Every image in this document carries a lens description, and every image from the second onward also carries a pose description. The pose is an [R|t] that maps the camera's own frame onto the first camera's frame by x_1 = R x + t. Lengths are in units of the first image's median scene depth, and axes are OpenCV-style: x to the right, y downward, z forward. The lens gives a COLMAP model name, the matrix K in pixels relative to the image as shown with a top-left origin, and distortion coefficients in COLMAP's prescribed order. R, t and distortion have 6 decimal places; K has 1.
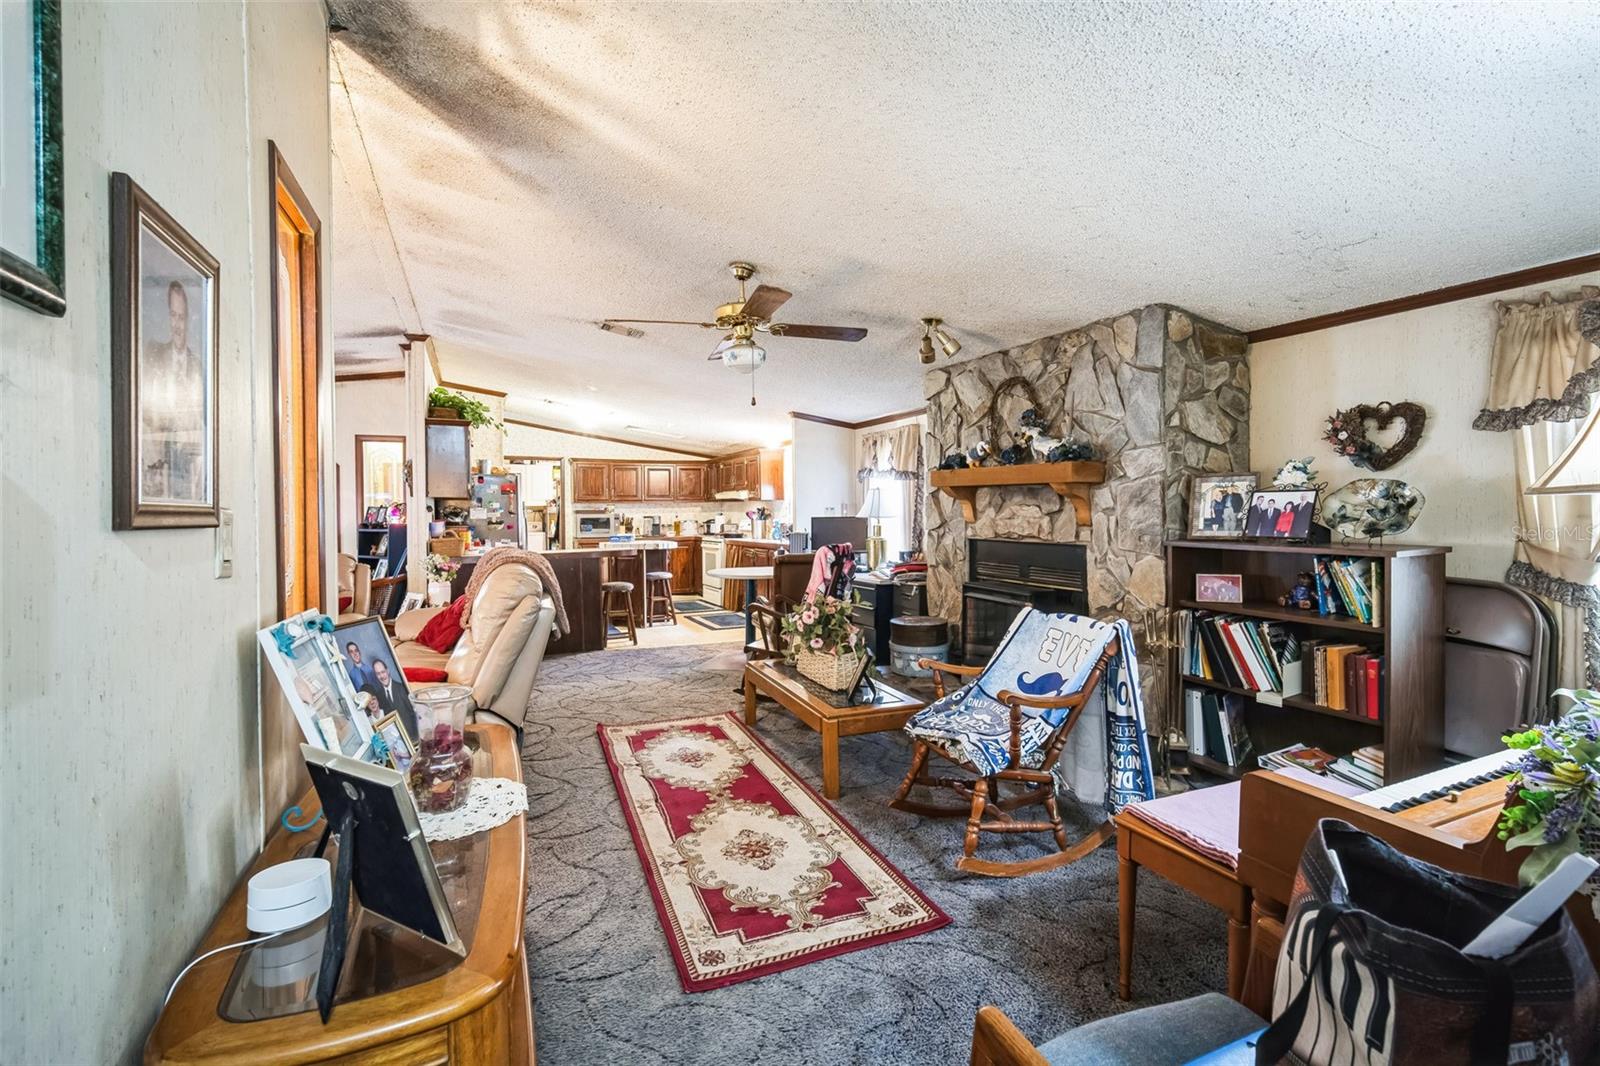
lens RADIAL K [[715.8, 0, 800.0], [0, 715.8, 533.0], [0, 0, 1]] dist [-0.016524, 0.000025]
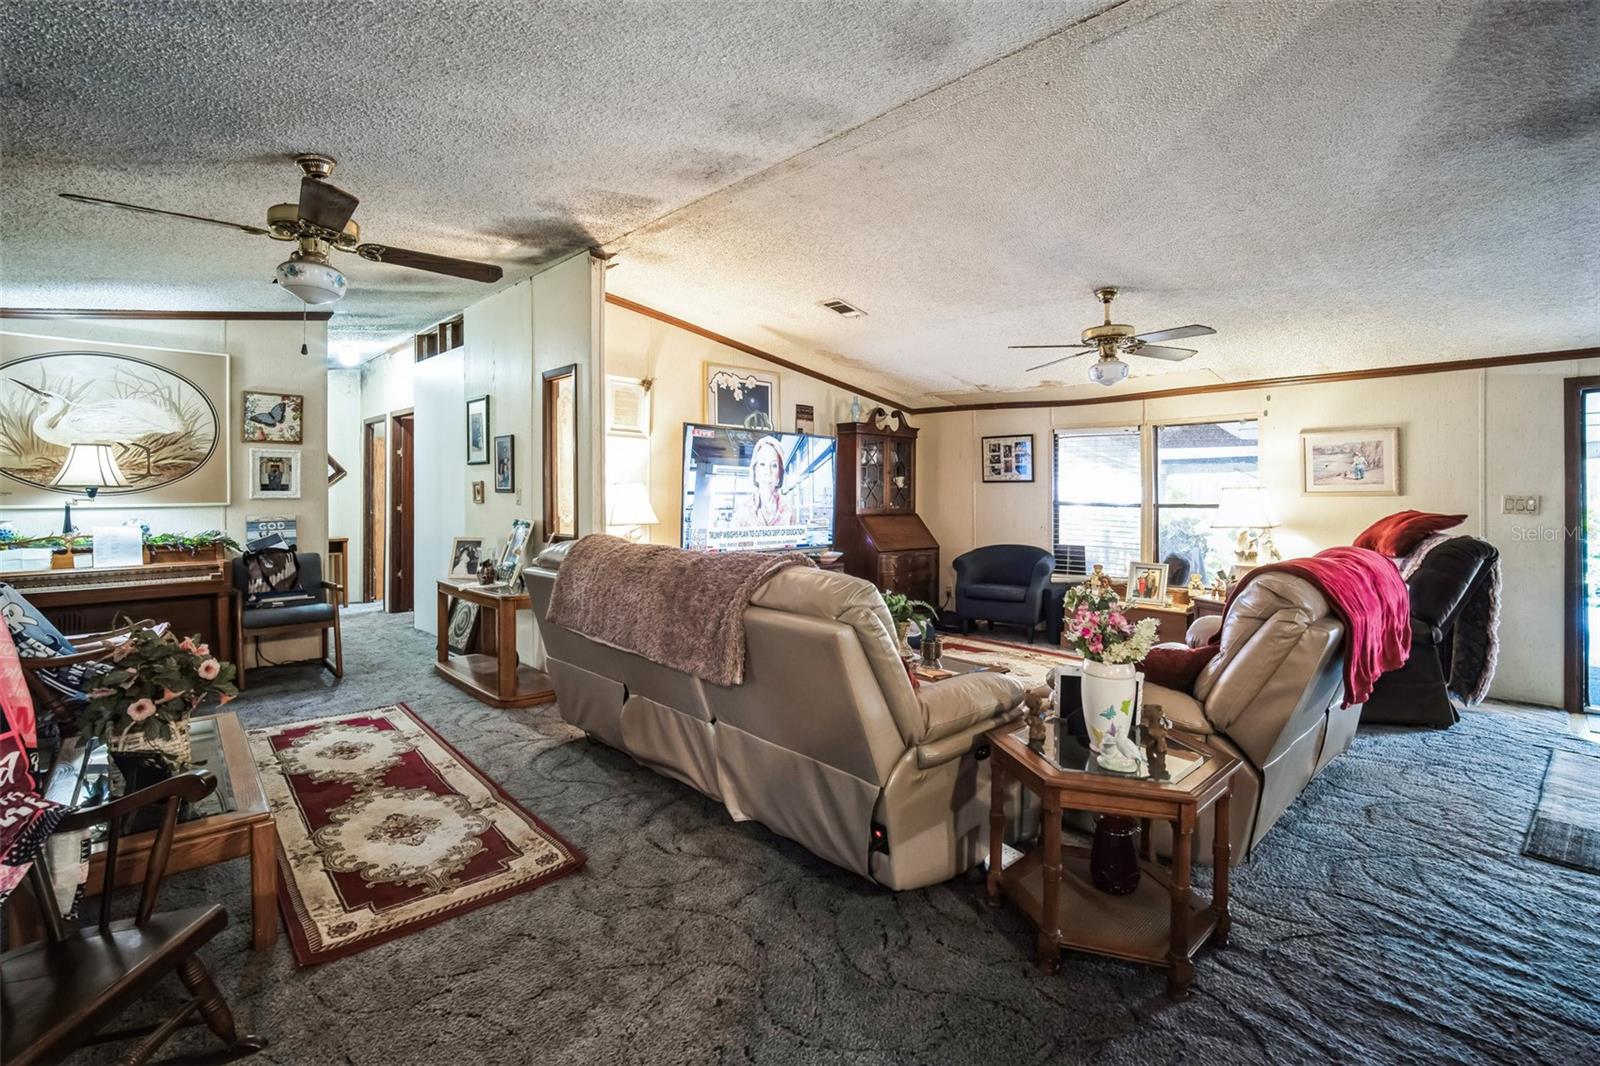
lens RADIAL K [[722.4, 0, 798.7], [0, 722.4, 490.4], [0, 0, 1]] dist [-0.013171, 0.000911]
pose [[-0.934752, 0.006382, -0.355243, -0.157003], [-0.004683, 0.999530, 0.030281, -0.032666], [0.355270, 0.029969, -0.934283, 1.049737]]
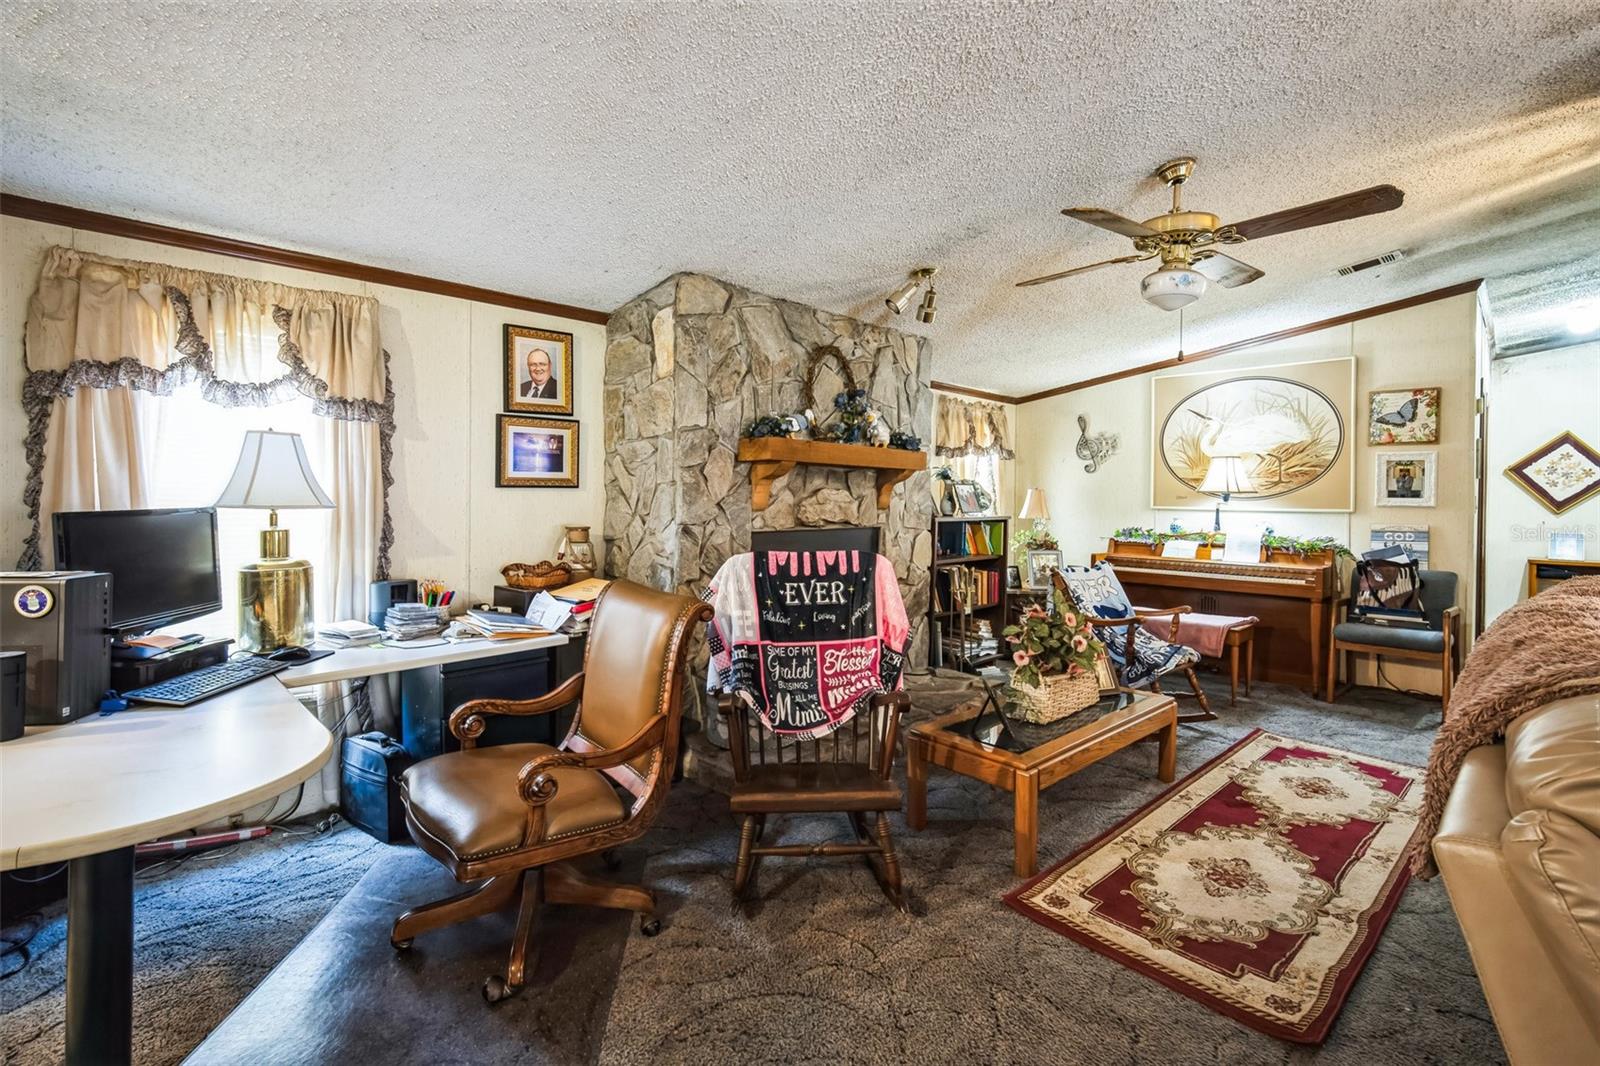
lens RADIAL K [[720.9, 0, 795.2], [0, 720.9, 503.8], [0, 0, 1]] dist [-0.010537, 0.000936]
pose [[-0.349862, -0.011918, 0.936725, -0.358483], [0.020788, 0.999574, 0.020482, -0.026475], [-0.936571, 0.026639, -0.349465, 0.915624]]
